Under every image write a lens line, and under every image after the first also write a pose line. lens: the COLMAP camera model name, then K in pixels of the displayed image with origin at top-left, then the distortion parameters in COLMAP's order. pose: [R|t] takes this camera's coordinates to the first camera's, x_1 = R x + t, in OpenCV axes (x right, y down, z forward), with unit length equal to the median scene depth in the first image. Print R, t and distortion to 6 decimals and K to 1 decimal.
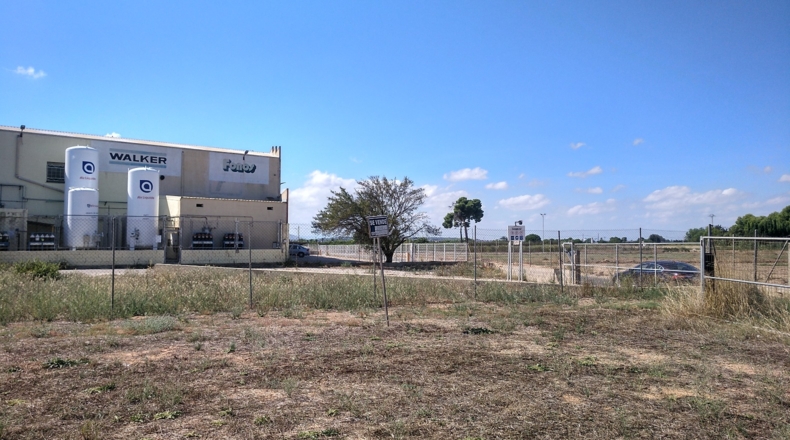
lens RADIAL K [[615.8, 0, 394.2], [0, 615.8, 215.8], [0, 0, 1]] dist [0.000496, 0.059214]
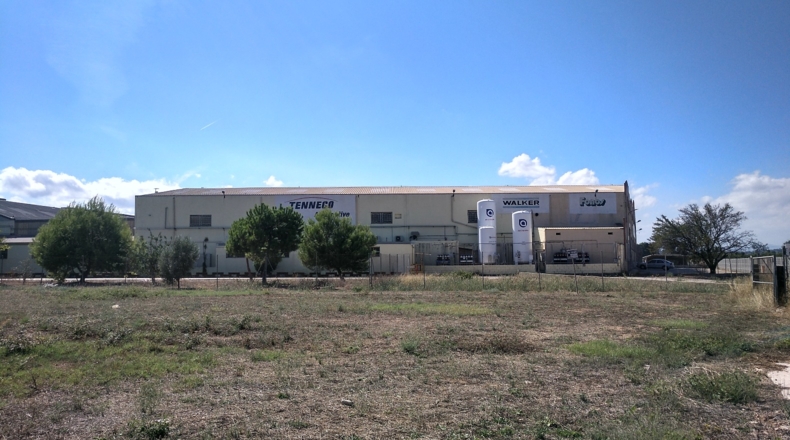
lens RADIAL K [[615.8, 0, 394.2], [0, 615.8, 215.8], [0, 0, 1]] dist [0.000496, 0.059214]
pose [[0.796098, -0.055470, -0.602621, 0.258279], [0.041552, 0.998451, -0.037012, -0.021643], [0.603740, 0.004425, 0.797169, -0.402337]]
